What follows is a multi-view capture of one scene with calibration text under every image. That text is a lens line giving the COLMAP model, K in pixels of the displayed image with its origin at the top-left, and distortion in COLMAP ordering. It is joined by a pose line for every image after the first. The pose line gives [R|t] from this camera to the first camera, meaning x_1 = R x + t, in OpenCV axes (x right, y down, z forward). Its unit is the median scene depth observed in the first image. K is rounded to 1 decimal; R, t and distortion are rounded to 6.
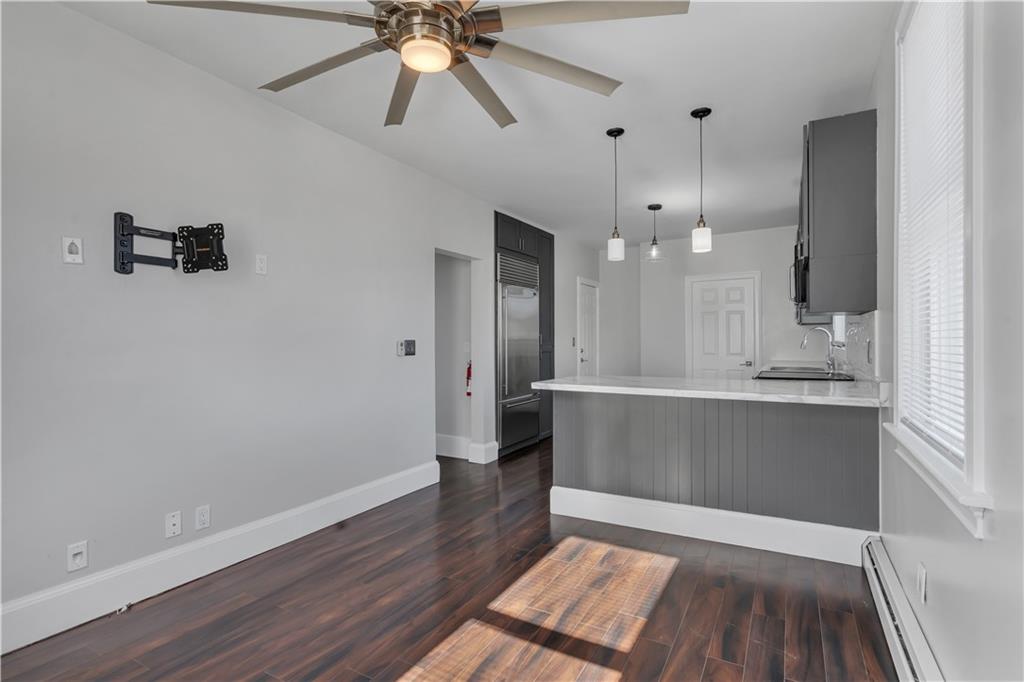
lens RADIAL K [[488.6, 0, 511.5], [0, 488.6, 341.3], [0, 0, 1]] dist [0.003731, -0.001701]
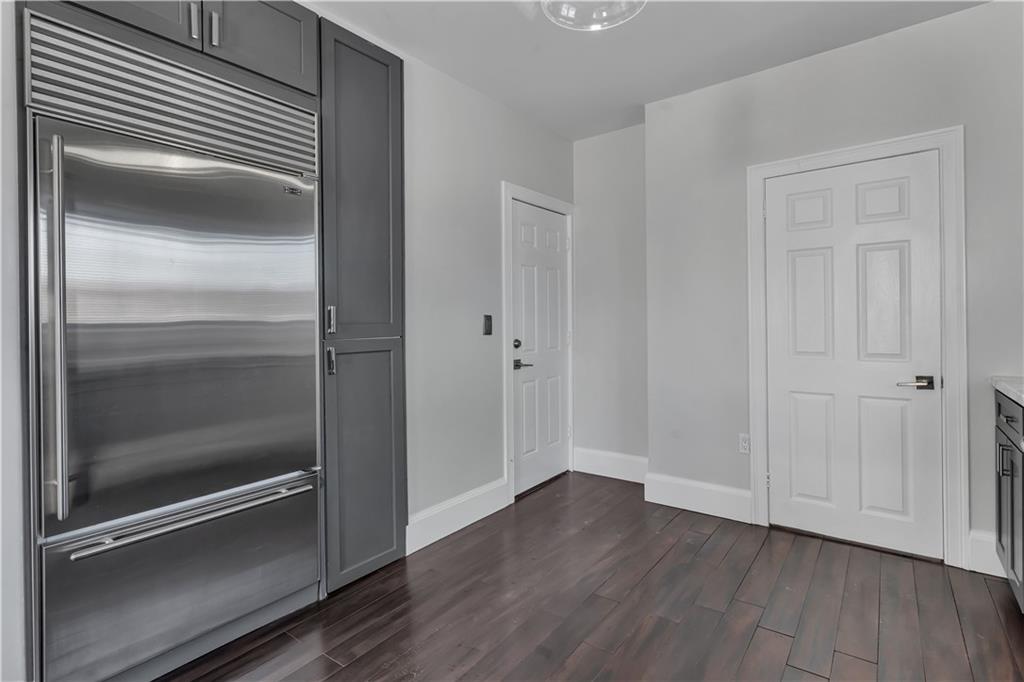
lens RADIAL K [[488.6, 0, 531.7], [0, 488.6, 322.4], [0, 0, 1]] dist [0.003731, -0.001701]
pose [[0.994312, -0.005329, -0.106376, 0.218749], [0.005137, 0.999985, -0.002085, 0.000203], [0.106385, 0.001527, 0.994324, 0.572707]]
